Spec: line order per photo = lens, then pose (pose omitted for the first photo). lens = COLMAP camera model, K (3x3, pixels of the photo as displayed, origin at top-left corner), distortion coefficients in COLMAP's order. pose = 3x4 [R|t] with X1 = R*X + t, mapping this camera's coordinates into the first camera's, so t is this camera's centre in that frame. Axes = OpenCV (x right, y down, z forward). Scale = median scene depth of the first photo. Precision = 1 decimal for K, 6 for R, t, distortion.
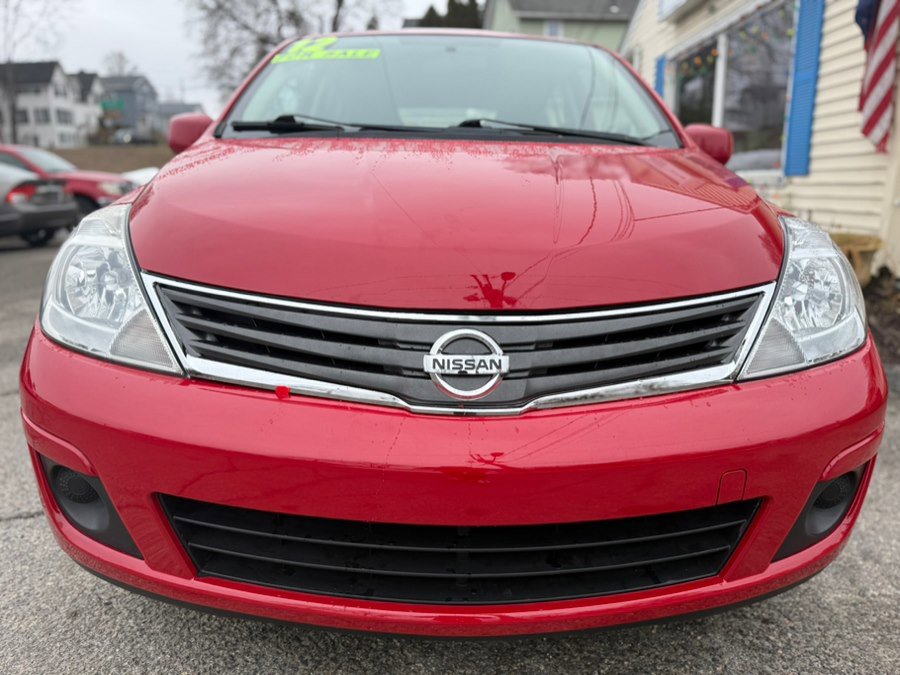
lens RADIAL K [[645.1, 0, 436.4], [0, 645.1, 333.0], [0, 0, 1]] dist [-0.002770, -0.002760]
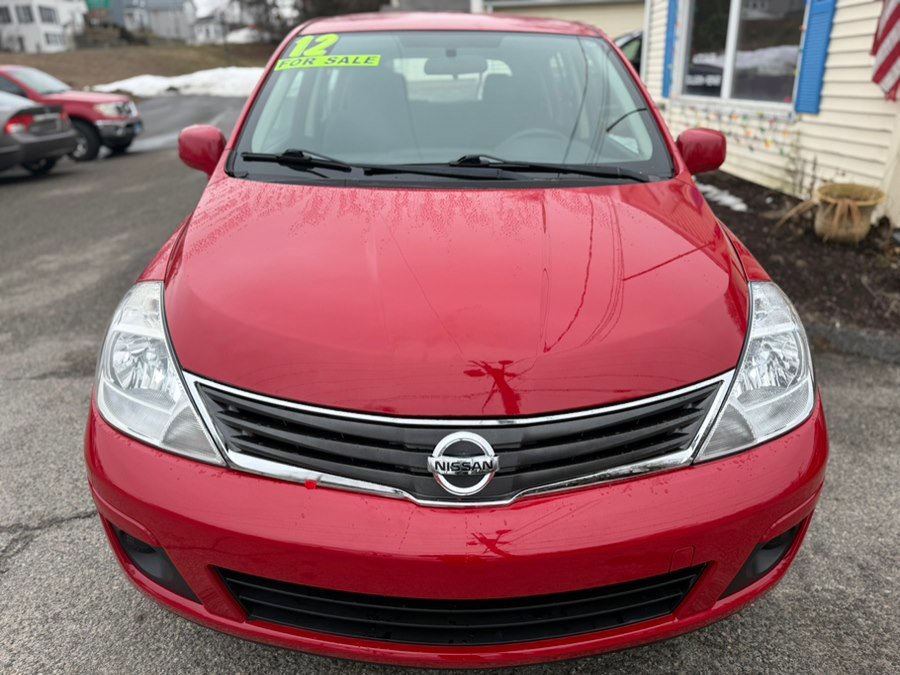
lens RADIAL K [[645.1, 0, 436.4], [0, 645.1, 333.0], [0, 0, 1]] dist [-0.002770, -0.002760]
pose [[0.999831, -0.013568, -0.012423, 0.010396], [0.015240, 0.989142, 0.146174, -0.261040], [0.010305, -0.146338, 0.989181, -0.105217]]
